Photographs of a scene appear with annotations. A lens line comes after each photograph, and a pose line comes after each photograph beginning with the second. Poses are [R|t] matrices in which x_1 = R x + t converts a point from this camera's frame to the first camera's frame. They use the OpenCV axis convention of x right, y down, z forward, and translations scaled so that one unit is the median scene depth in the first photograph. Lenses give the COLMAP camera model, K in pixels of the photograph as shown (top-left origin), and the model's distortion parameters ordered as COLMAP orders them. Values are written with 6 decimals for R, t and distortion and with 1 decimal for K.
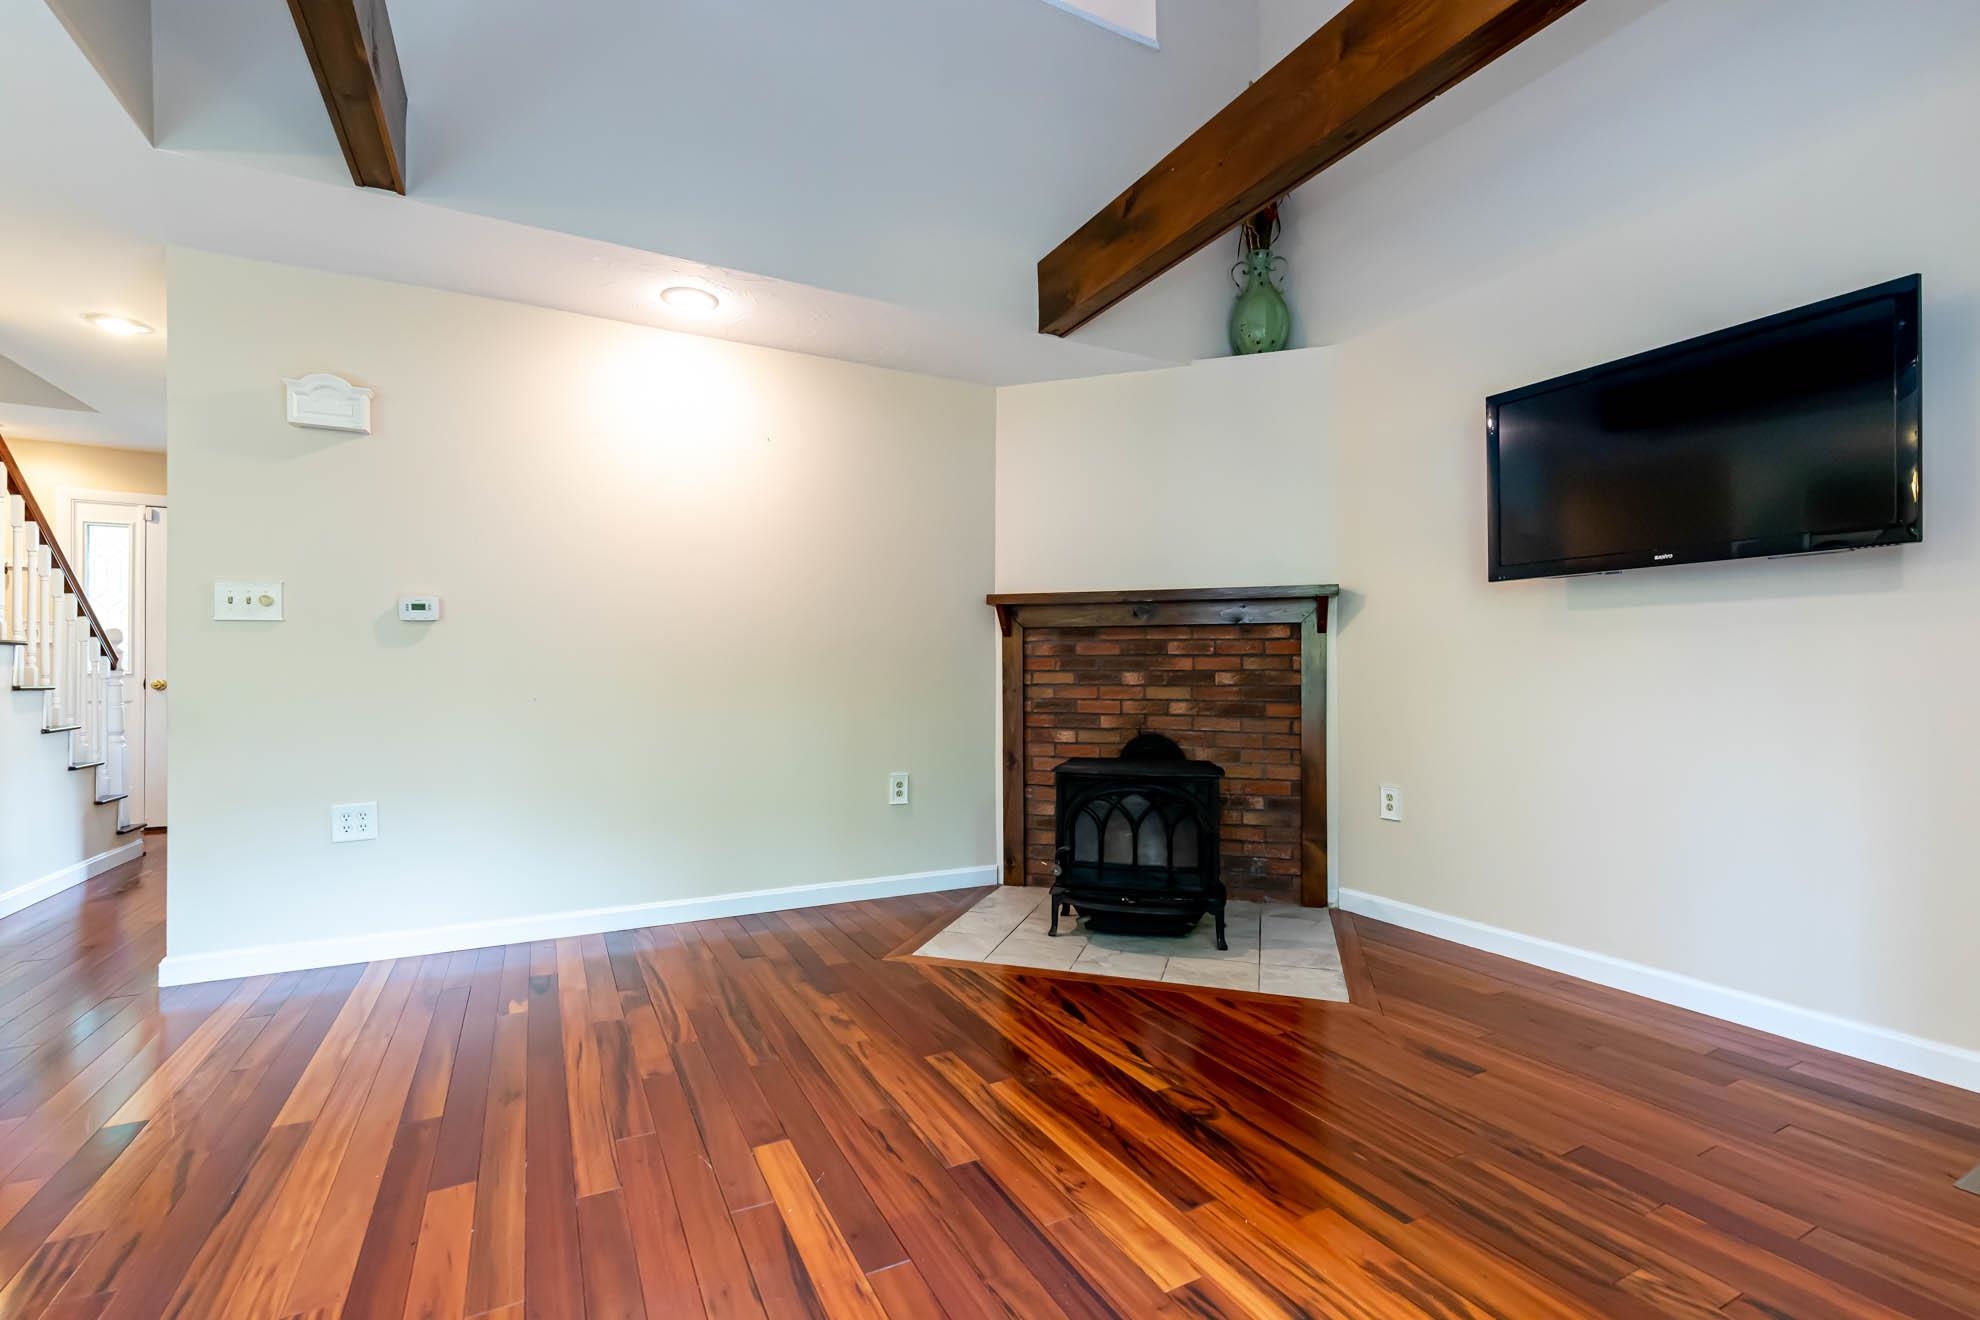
lens RADIAL K [[860.7, 0, 989.4], [0, 860.7, 672.1], [0, 0, 1]] dist [0.002779, -0.000293]
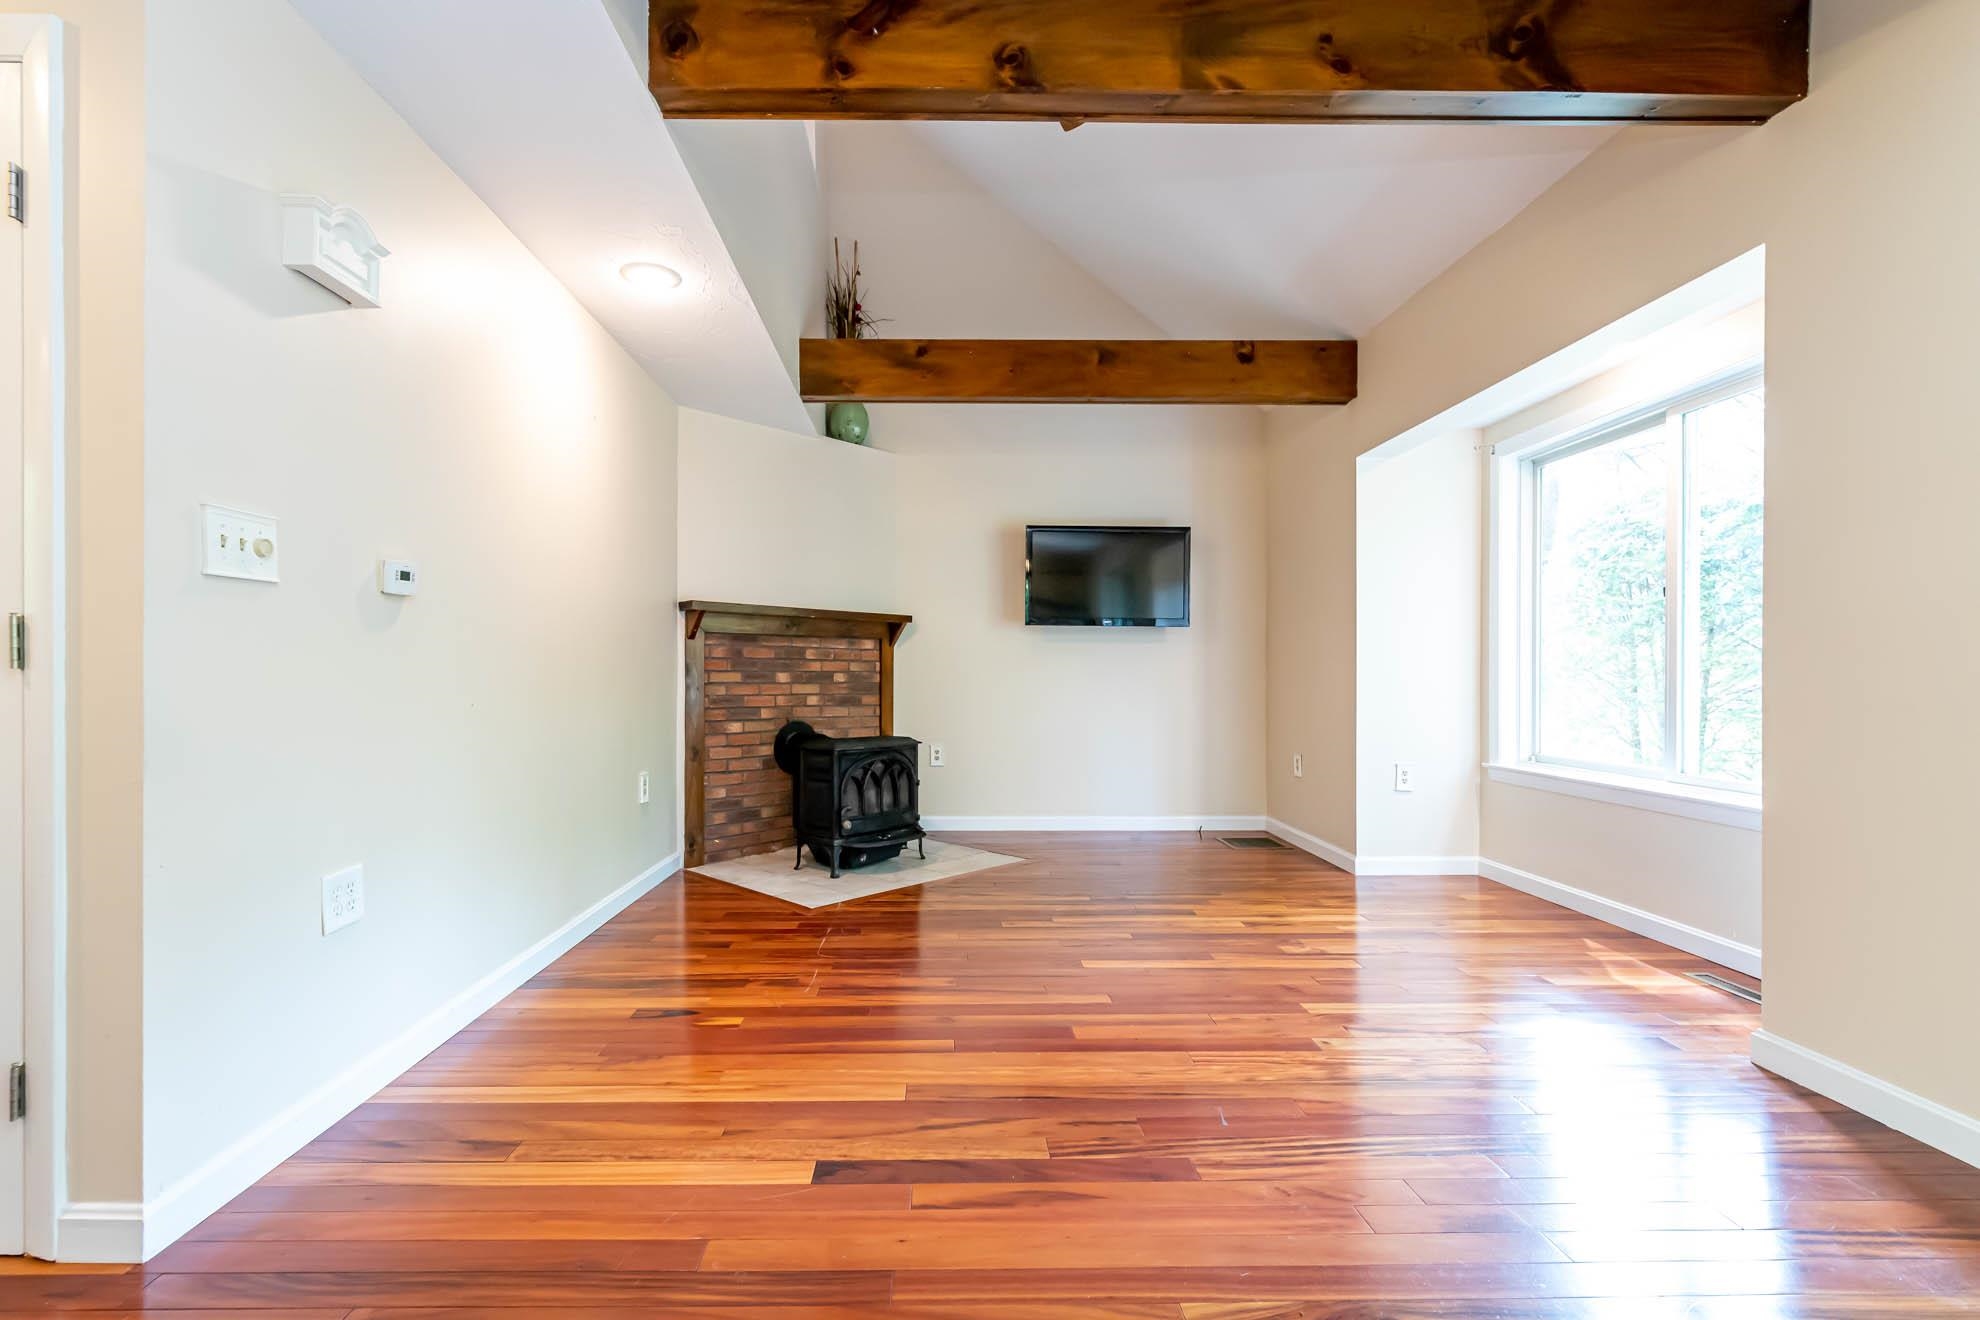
lens RADIAL K [[860.7, 0, 945.1], [0, 860.7, 670.6], [0, 0, 1]] dist [0.002779, -0.000293]
pose [[0.460697, 0.006495, 0.887534, -0.840246], [-0.005769, 0.999974, -0.004324, 0.001321], [-0.887539, -0.003129, 0.460723, 0.224291]]
